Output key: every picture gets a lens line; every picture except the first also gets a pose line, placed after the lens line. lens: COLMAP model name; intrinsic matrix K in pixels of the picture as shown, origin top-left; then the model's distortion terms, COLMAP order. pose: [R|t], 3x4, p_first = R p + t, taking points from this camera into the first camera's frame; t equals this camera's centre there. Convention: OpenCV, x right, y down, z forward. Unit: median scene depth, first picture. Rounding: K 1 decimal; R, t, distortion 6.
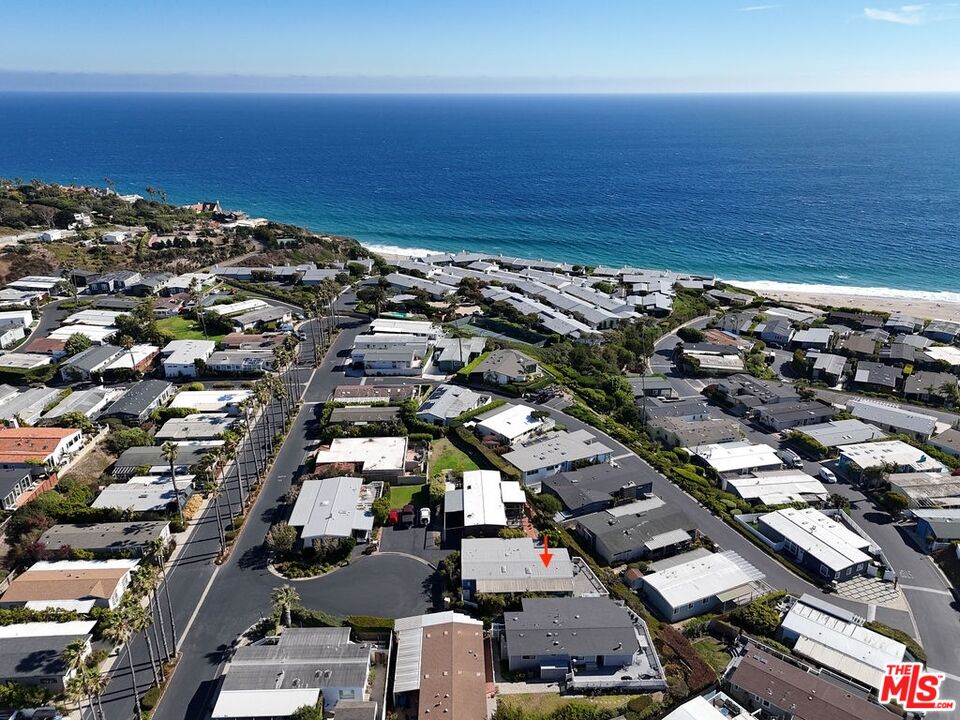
lens RADIAL K [[706.9, 0, 480.0], [0, 706.9, 360.0], [0, 0, 1]] dist [0.077238, -0.071579]
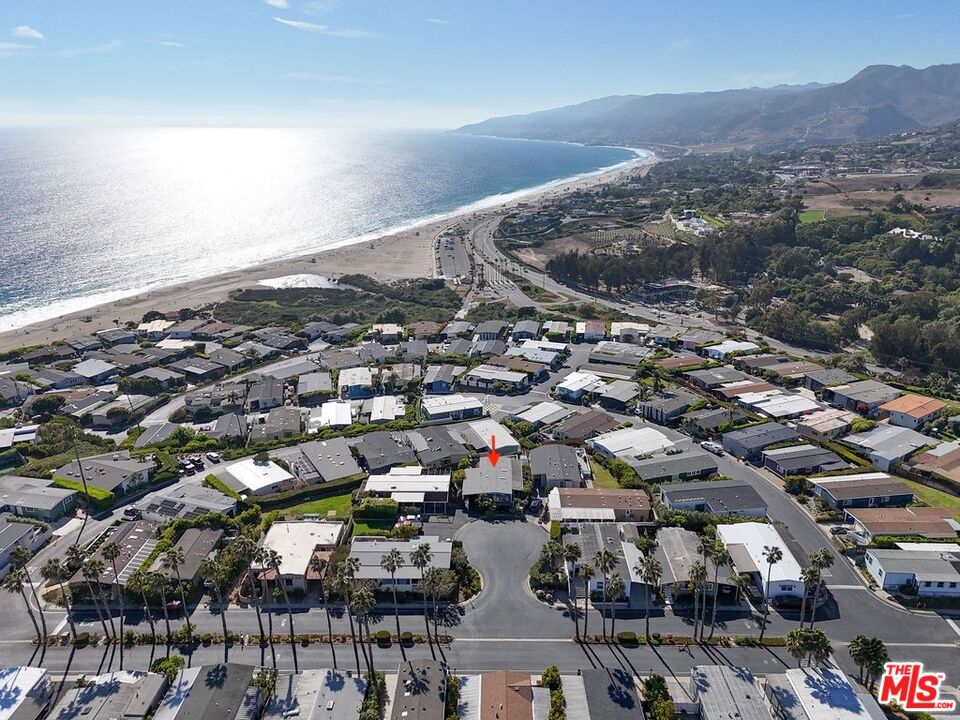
lens RADIAL K [[706.9, 0, 480.0], [0, 706.9, 360.0], [0, 0, 1]] dist [0.077238, -0.071579]
pose [[0.051898, -0.316432, 0.947195, -0.919173], [0.357563, 0.891481, 0.278228, -0.246574], [-0.932446, 0.324243, 0.159410, 0.541838]]
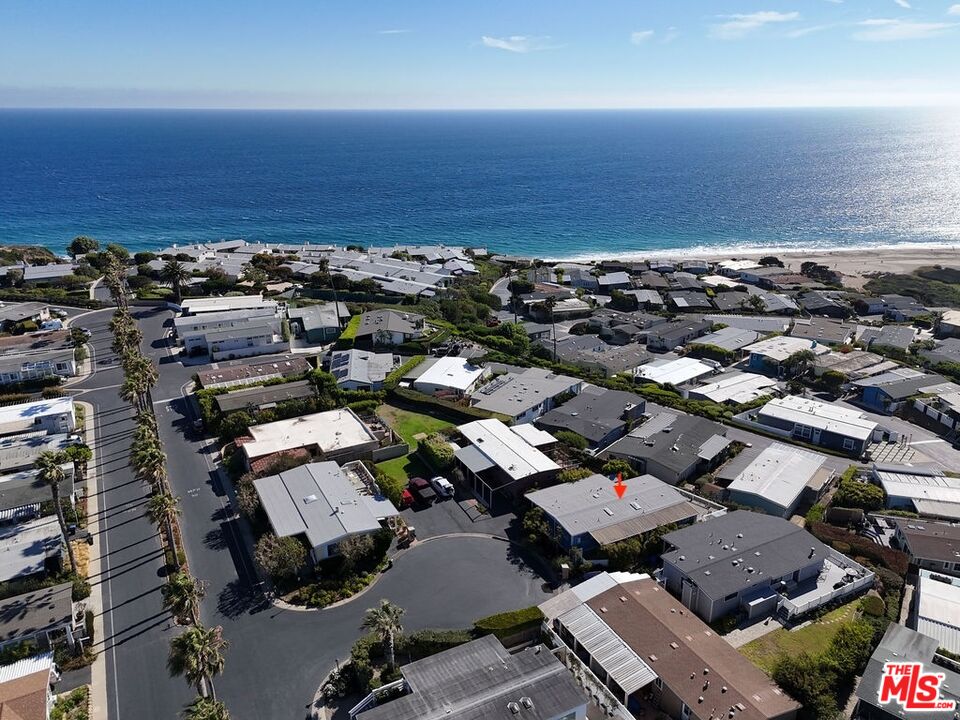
lens RADIAL K [[706.9, 0, 480.0], [0, 706.9, 360.0], [0, 0, 1]] dist [0.077238, -0.071579]
pose [[0.900747, -0.149512, 0.407800, -0.280756], [0.158480, 0.987290, 0.011920, 0.073178], [-0.404399, 0.053891, 0.912994, 0.251100]]
